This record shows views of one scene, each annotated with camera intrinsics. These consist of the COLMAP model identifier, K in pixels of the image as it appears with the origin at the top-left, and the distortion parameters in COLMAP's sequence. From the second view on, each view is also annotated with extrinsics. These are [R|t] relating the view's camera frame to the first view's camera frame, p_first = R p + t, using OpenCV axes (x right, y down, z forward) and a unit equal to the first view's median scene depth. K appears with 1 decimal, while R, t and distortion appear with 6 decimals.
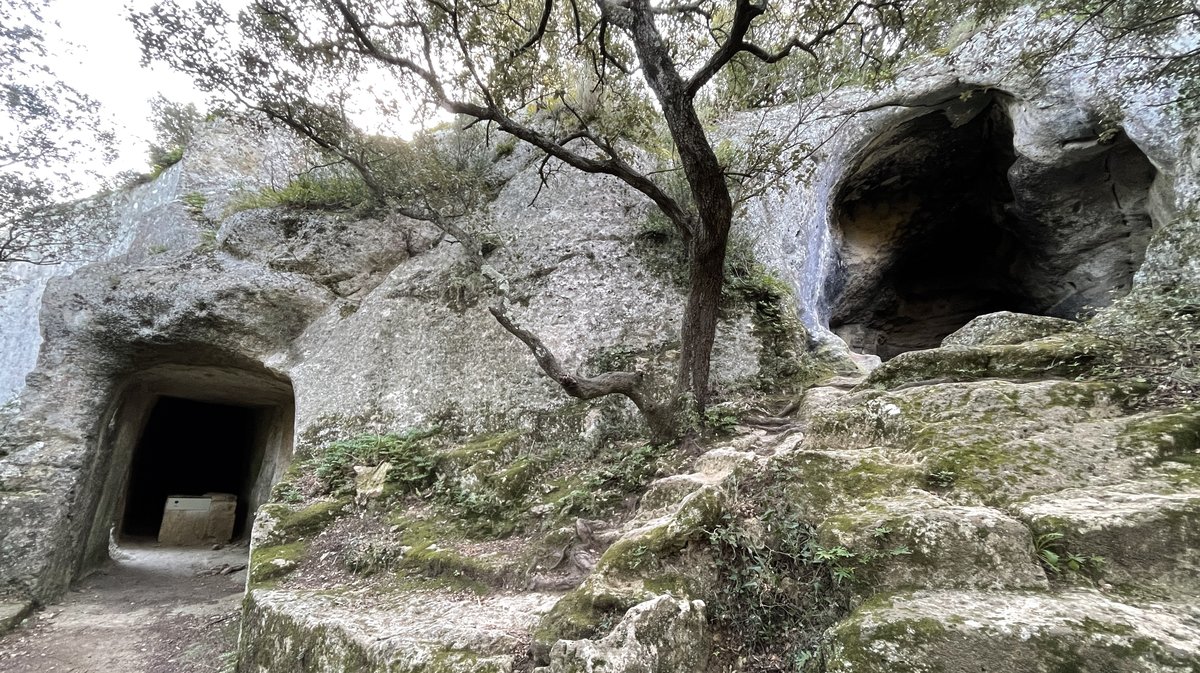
lens RADIAL K [[499.3, 0, 599.6], [0, 499.3, 373.0], [0, 0, 1]] dist [0.001416, -0.003667]
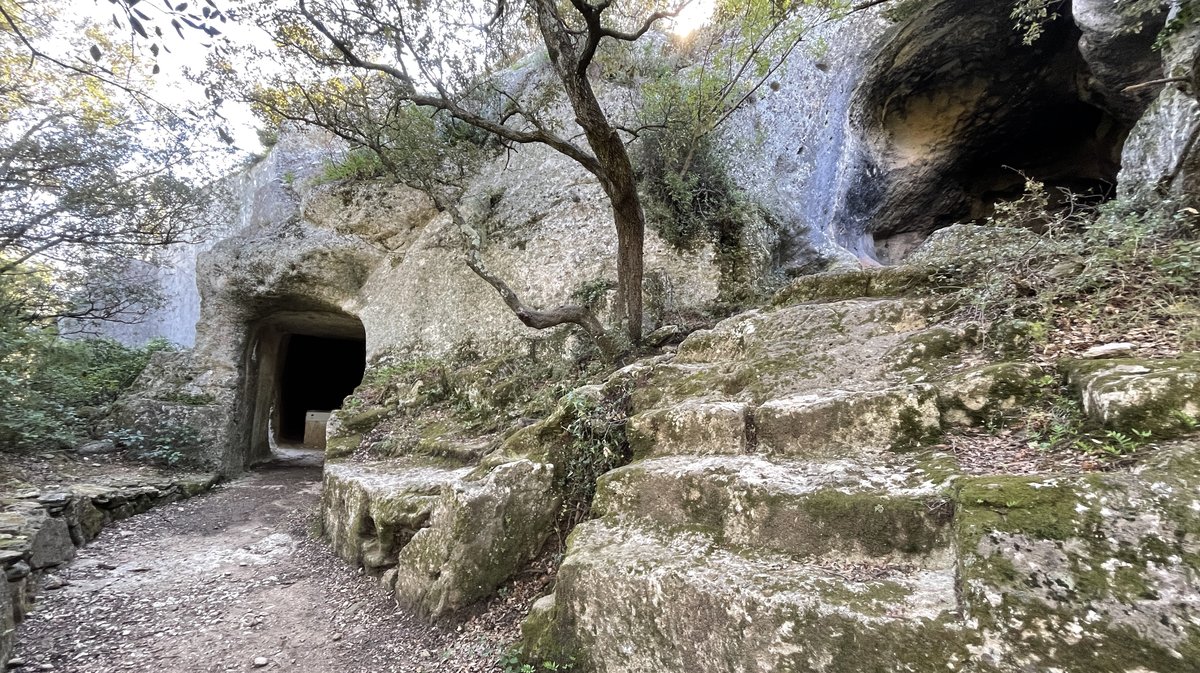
lens RADIAL K [[510.1, 0, 598.6], [0, 510.1, 371.4], [0, 0, 1]] dist [-0.004902, -0.000058]
pose [[0.974192, -0.016830, -0.225092, 0.296941], [0.050168, 0.988418, 0.143225, -0.013111], [0.220075, -0.150821, 0.963753, -0.170297]]
